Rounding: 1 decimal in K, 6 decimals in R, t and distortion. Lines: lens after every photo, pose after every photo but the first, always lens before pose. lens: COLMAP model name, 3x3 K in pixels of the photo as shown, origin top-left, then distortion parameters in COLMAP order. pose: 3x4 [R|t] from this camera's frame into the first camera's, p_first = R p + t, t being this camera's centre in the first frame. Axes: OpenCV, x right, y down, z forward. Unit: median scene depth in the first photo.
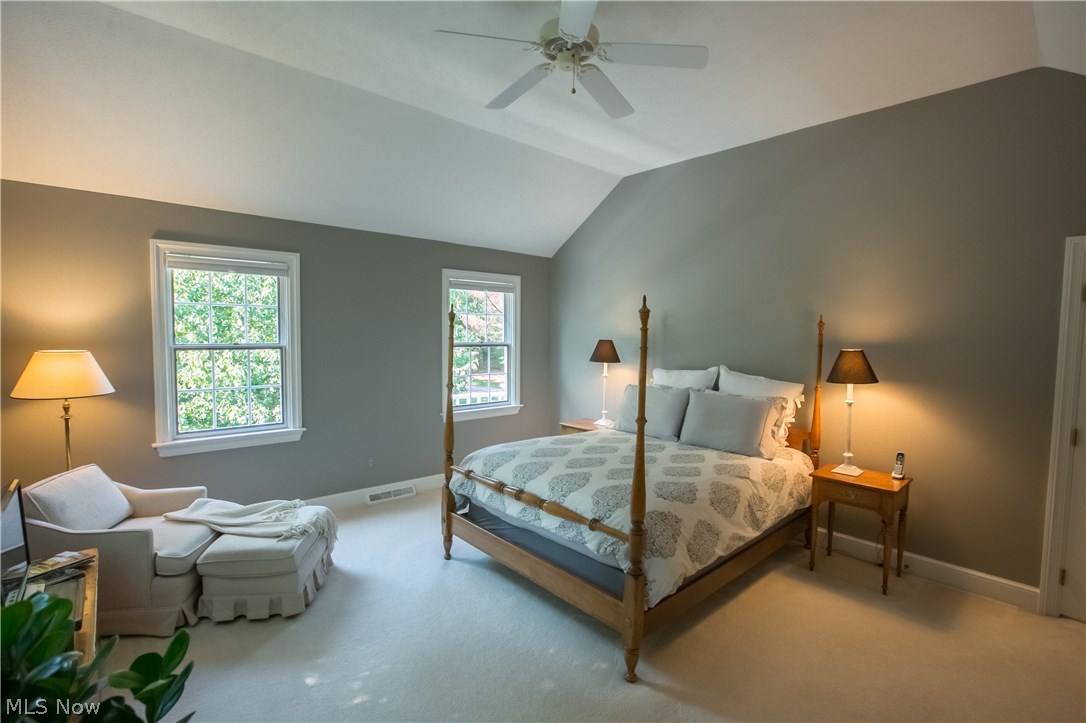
lens RADIAL K [[500.7, 0, 545.8], [0, 500.7, 360.2], [0, 0, 1]] dist [-0.044635, 0.003094]
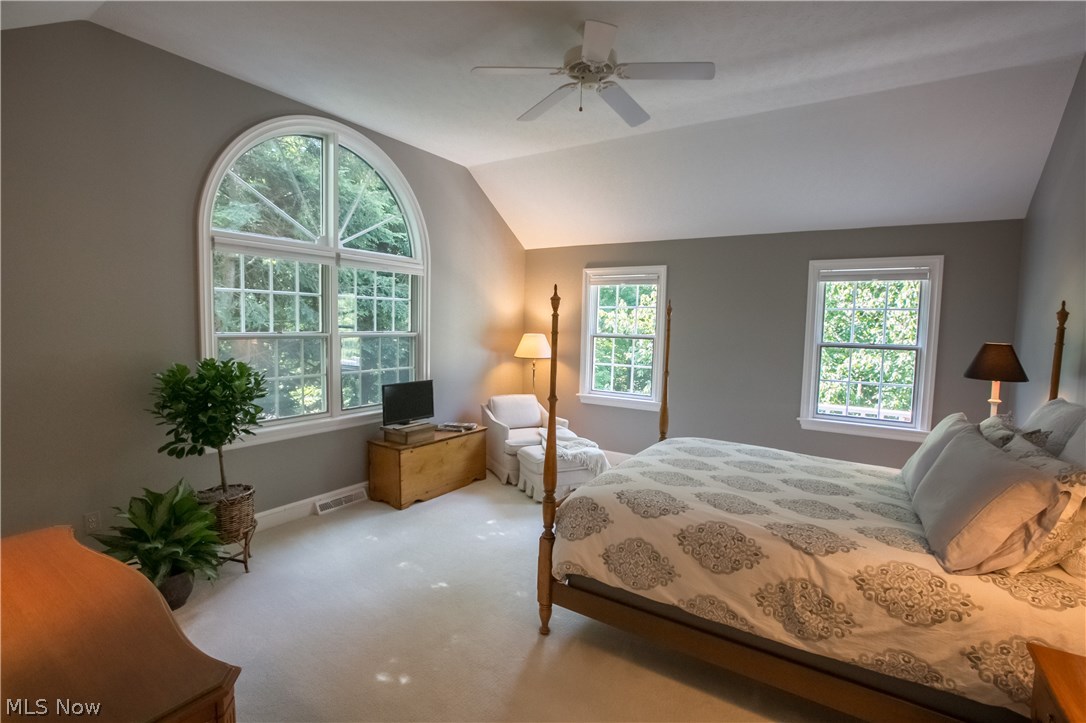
lens RADIAL K [[500.7, 0, 542.3], [0, 500.7, 359.2], [0, 0, 1]] dist [-0.044635, 0.003094]
pose [[0.253848, 0.061597, -0.965281, 0.909870], [-0.075175, 0.996208, 0.043801, -0.008804], [0.964318, 0.061446, 0.257516, 0.504590]]
